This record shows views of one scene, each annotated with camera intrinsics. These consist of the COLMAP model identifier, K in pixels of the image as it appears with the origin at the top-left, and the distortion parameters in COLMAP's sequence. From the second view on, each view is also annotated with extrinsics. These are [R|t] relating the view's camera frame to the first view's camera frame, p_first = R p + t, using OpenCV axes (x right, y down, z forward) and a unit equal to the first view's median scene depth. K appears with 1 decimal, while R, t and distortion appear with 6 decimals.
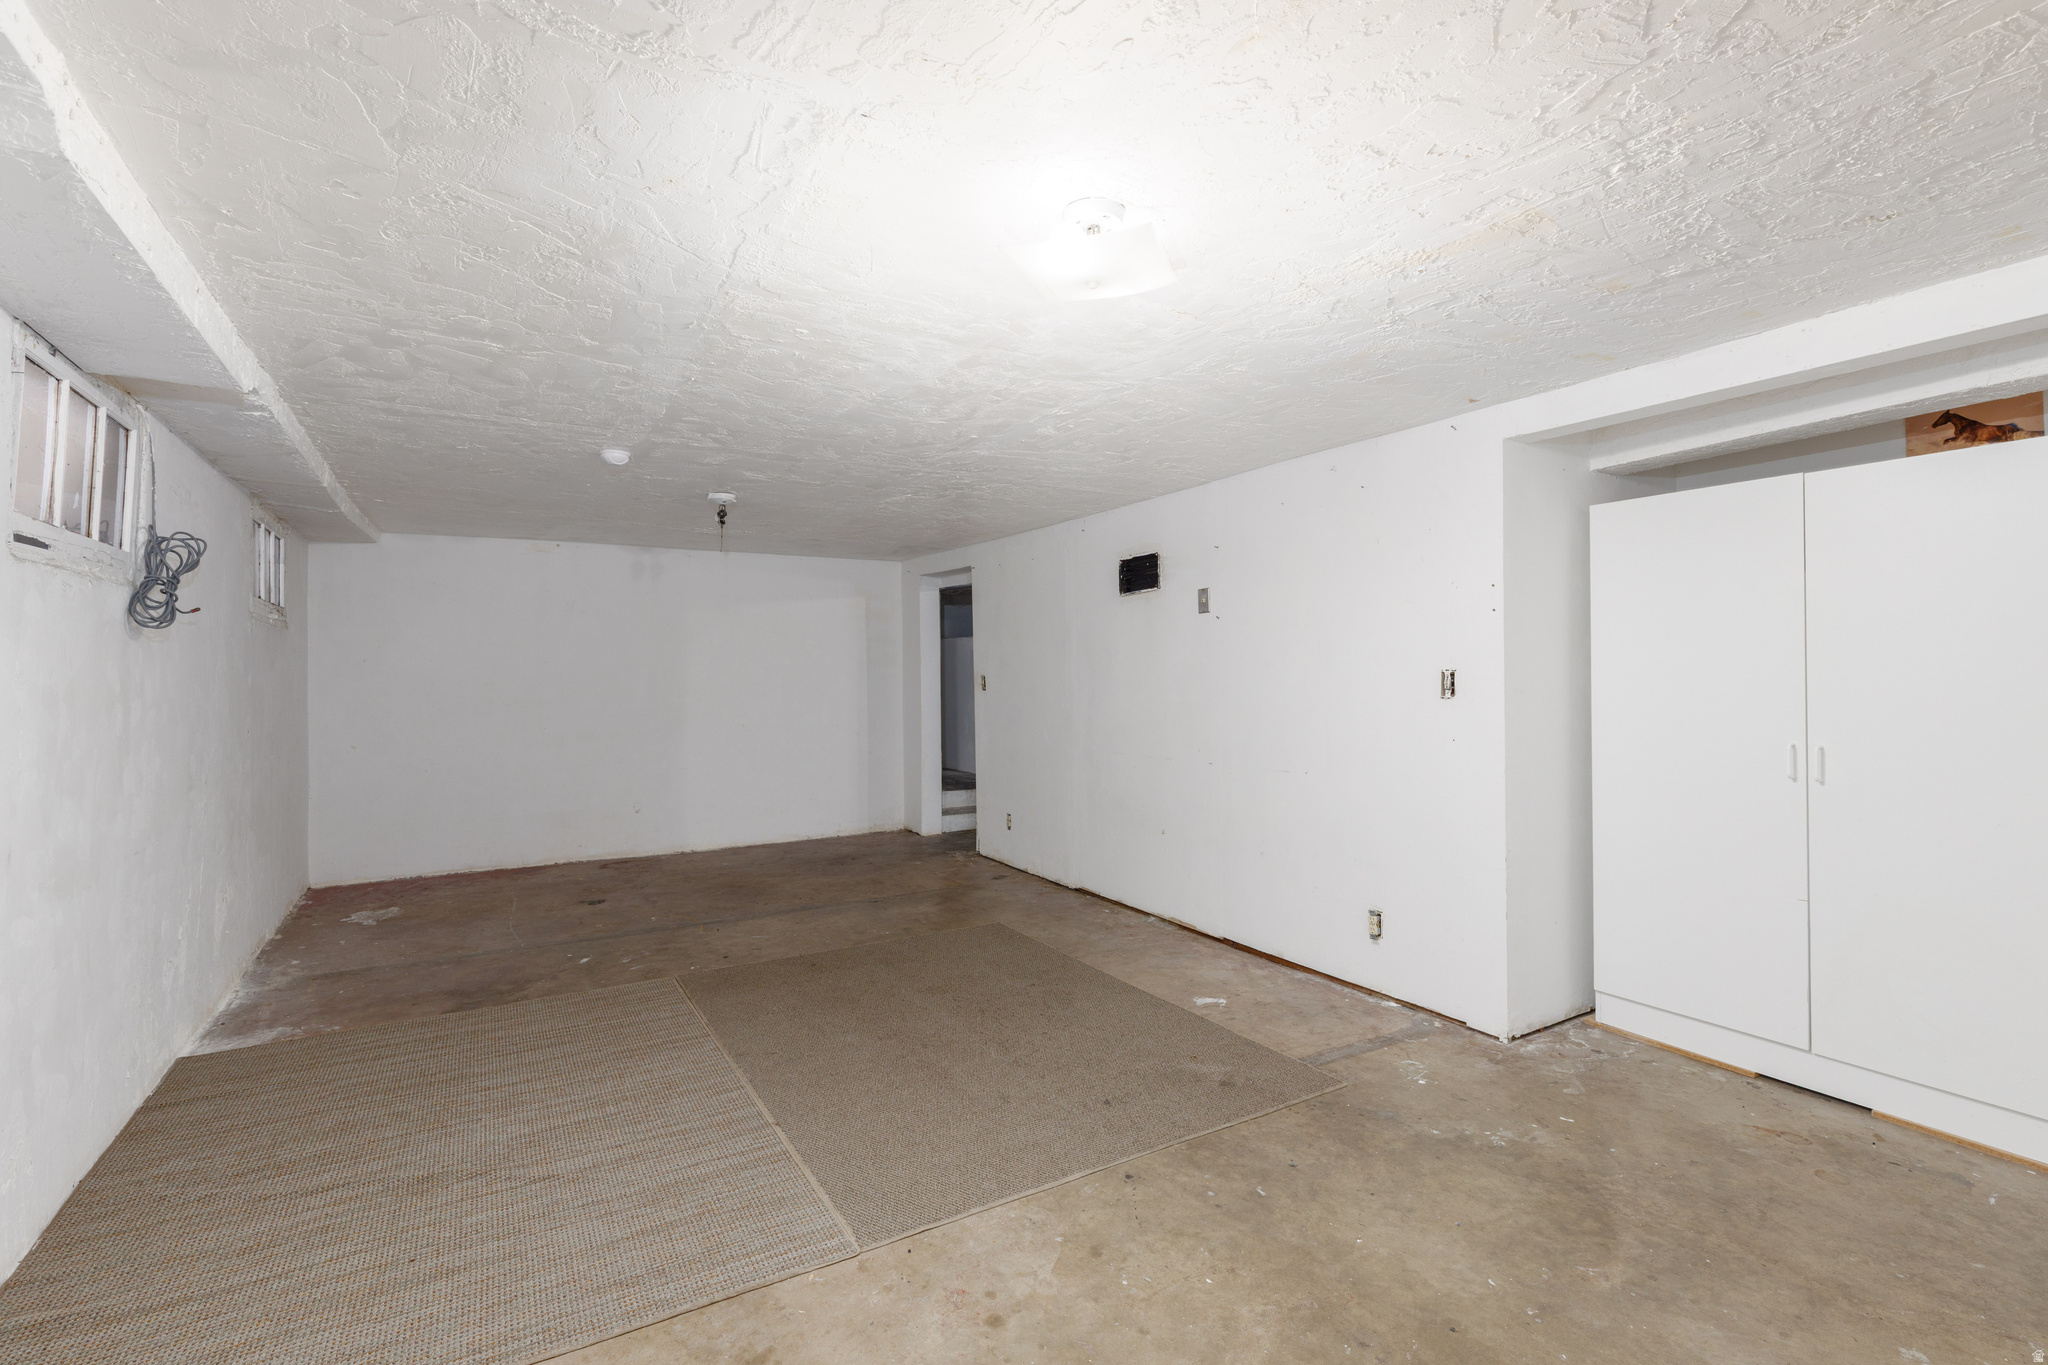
lens RADIAL K [[937.0, 0, 1026.4], [0, 937.0, 679.5], [0, 0, 1]] dist [0.002883, -0.000081]
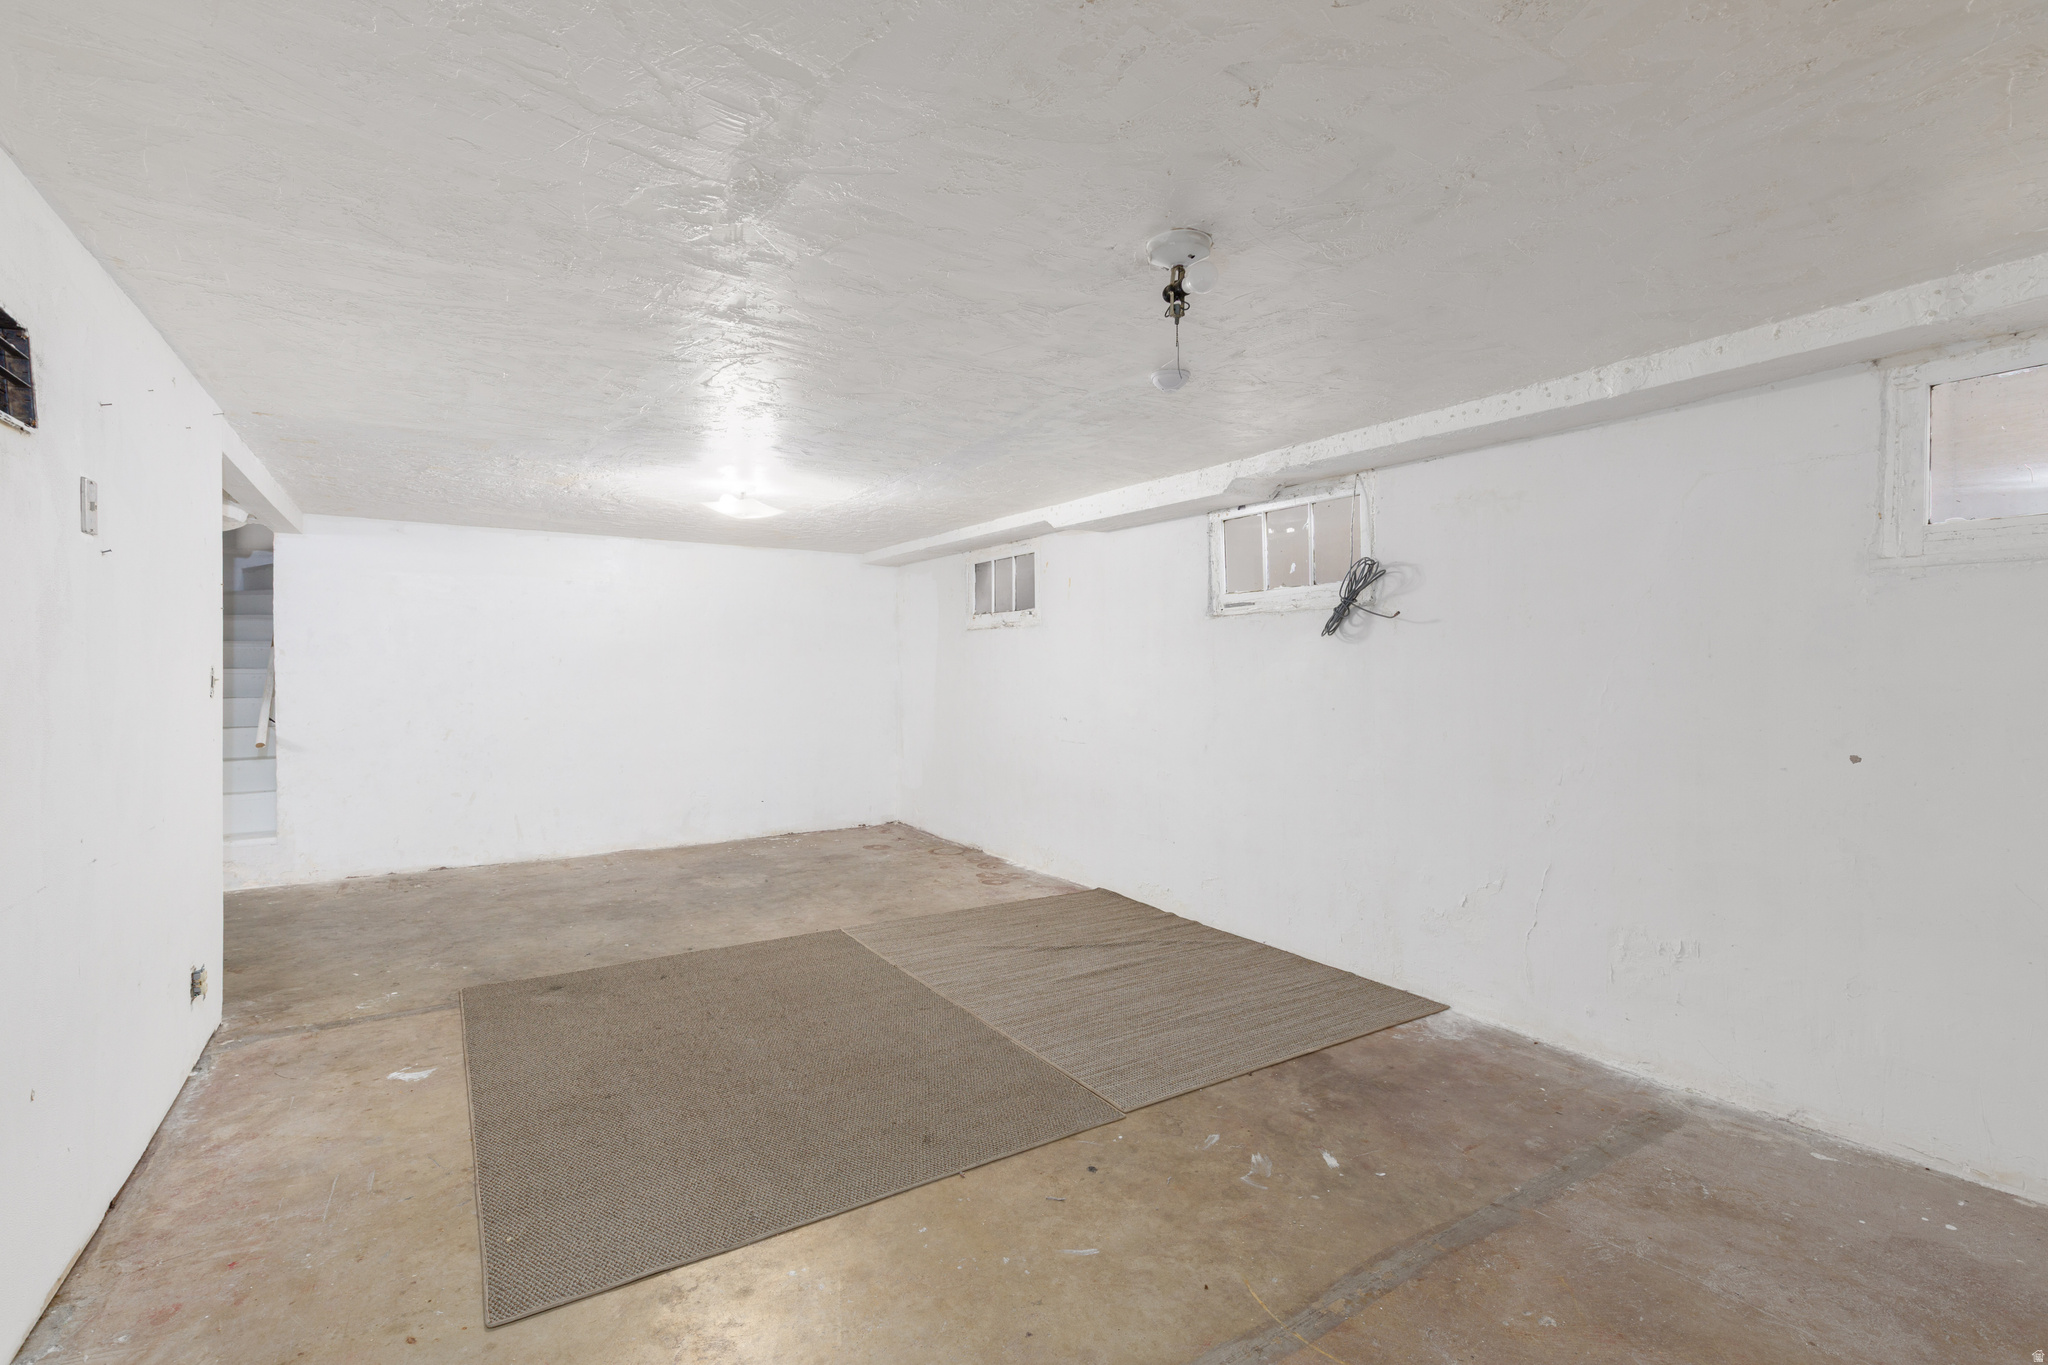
lens RADIAL K [[937.0, 0, 1022.7], [0, 937.0, 676.0], [0, 0, 1]] dist [0.002883, -0.000081]
pose [[-0.999493, 0.002648, -0.031745, -0.308998], [0.002310, 0.999941, 0.010661, -0.007121], [0.031771, 0.010582, -0.999439, 1.837676]]
